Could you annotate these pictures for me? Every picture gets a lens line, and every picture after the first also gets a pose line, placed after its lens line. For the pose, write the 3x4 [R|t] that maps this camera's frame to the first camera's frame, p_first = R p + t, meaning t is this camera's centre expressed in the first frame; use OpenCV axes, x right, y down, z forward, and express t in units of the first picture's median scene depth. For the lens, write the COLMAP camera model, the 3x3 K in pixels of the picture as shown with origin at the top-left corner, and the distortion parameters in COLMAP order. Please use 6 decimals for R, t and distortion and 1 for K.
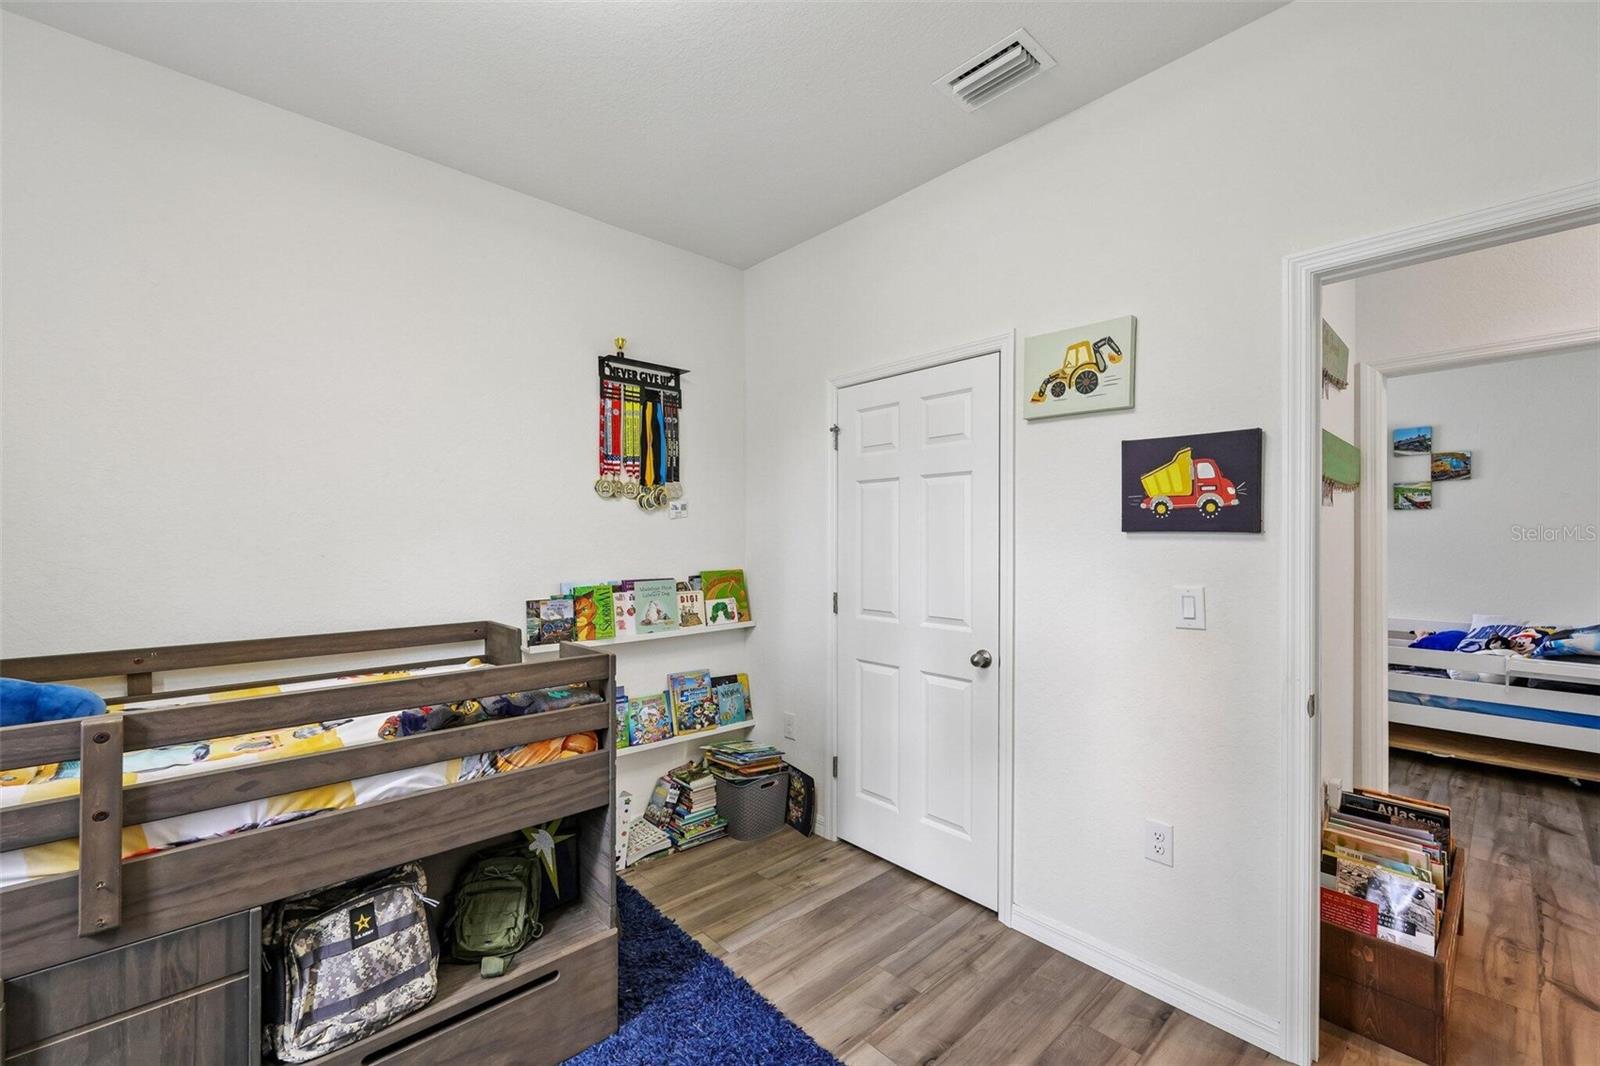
lens RADIAL K [[647.0, 0, 799.9], [0, 647.0, 540.2], [0, 0, 1]] dist [0.001835, 0.000215]
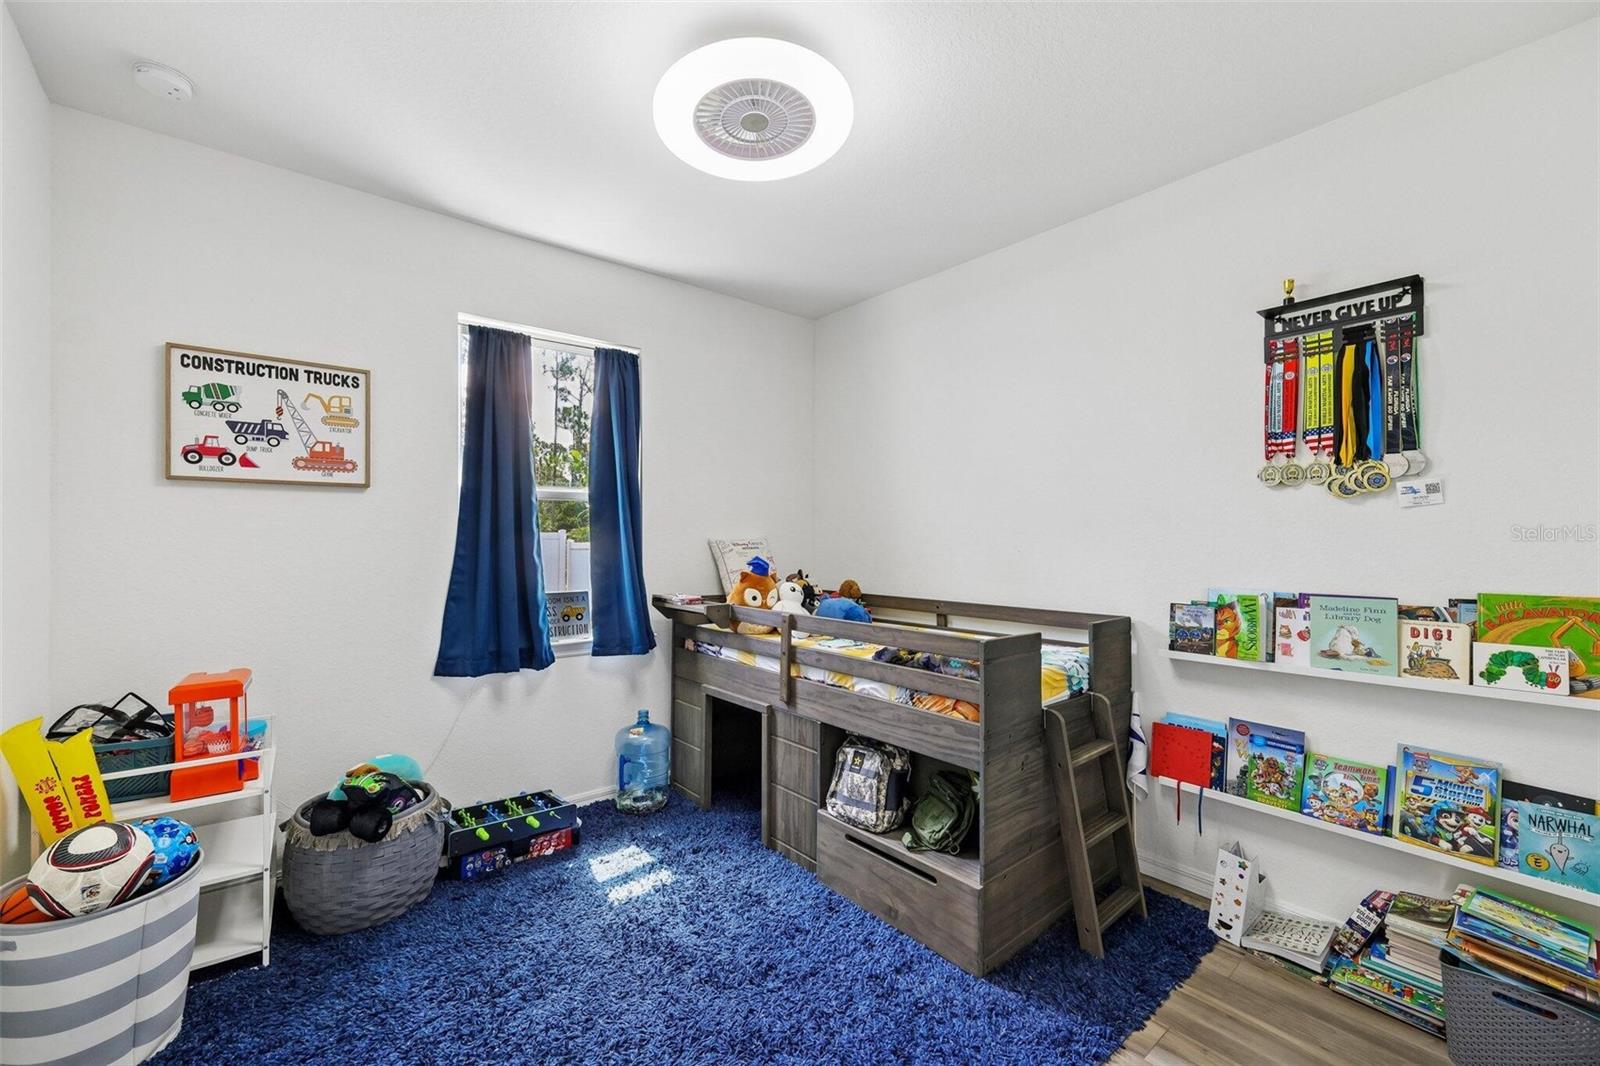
lens RADIAL K [[647.0, 0, 799.9], [0, 647.0, 540.2], [0, 0, 1]] dist [0.001835, 0.000215]
pose [[-0.028579, -0.000977, -0.999591, 0.516585], [-0.004035, 0.999991, -0.000862, 0.002749], [0.999583, 0.004009, -0.028583, 0.439901]]
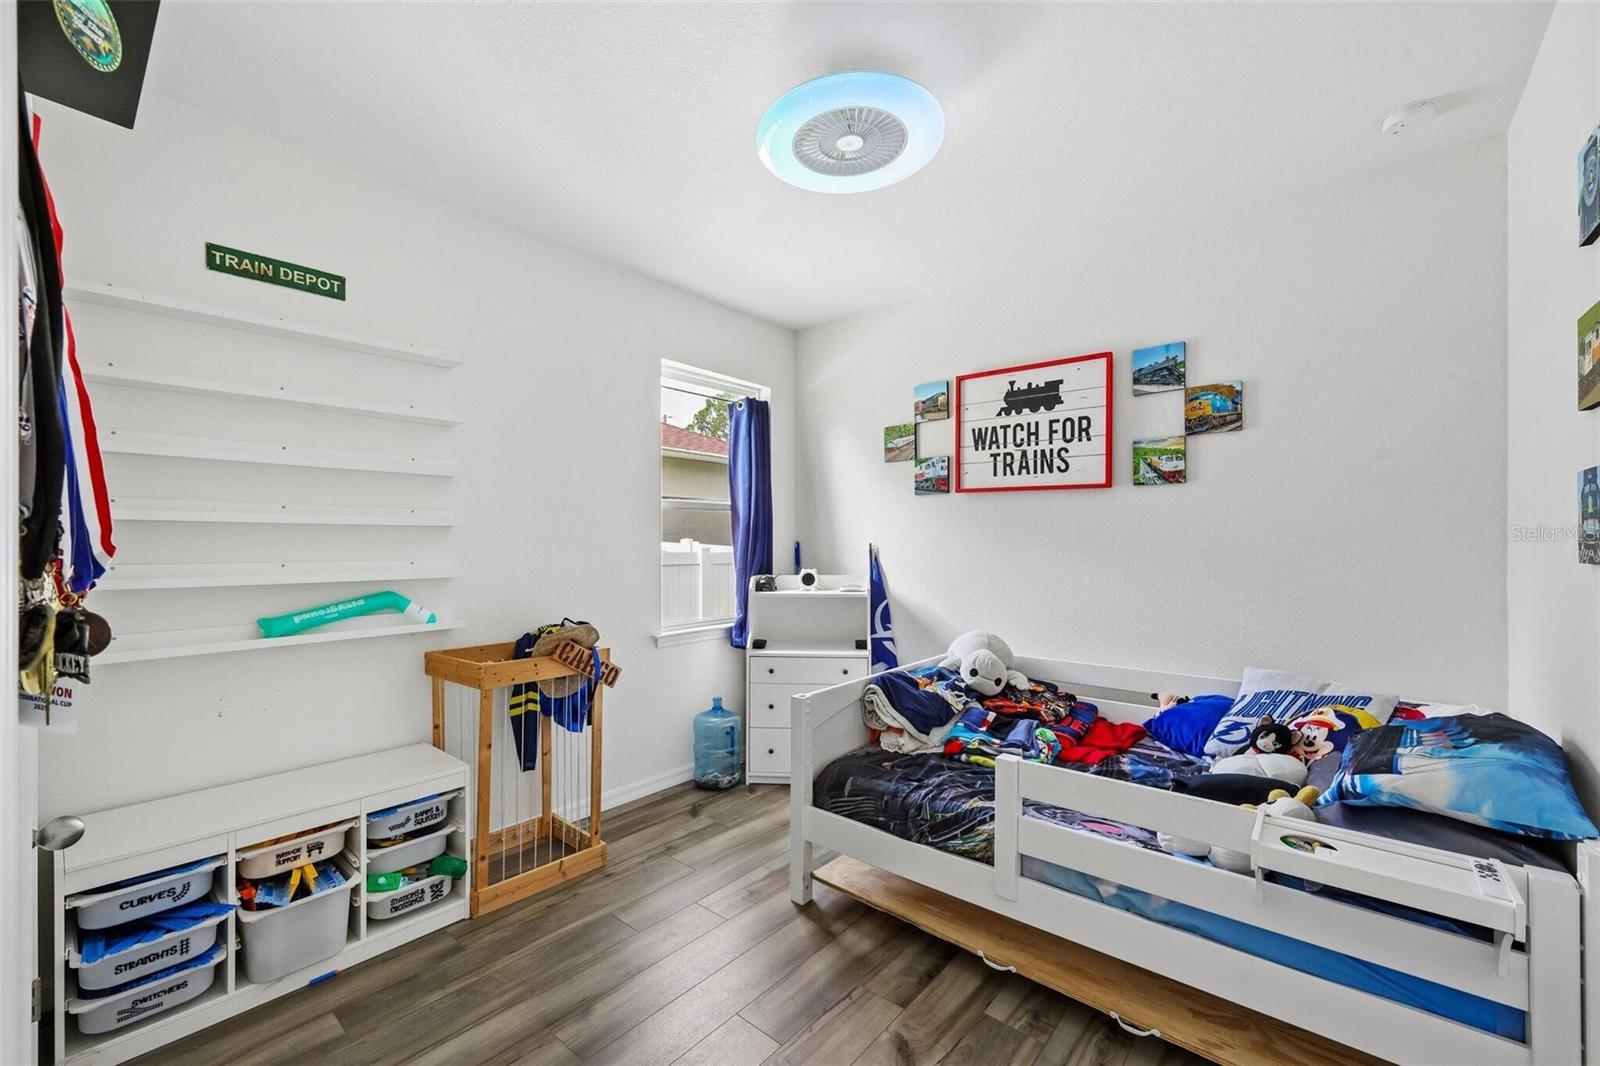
lens RADIAL K [[645.1, 0, 796.4], [0, 645.1, 542.7], [0, 0, 1]] dist [0.001207, 0.000050]
pose [[0.992584, -0.005315, 0.121444, 0.231277], [0.005357, 0.999986, -0.000016, 0.001520], [-0.121442, 0.000666, 0.992598, 0.194117]]
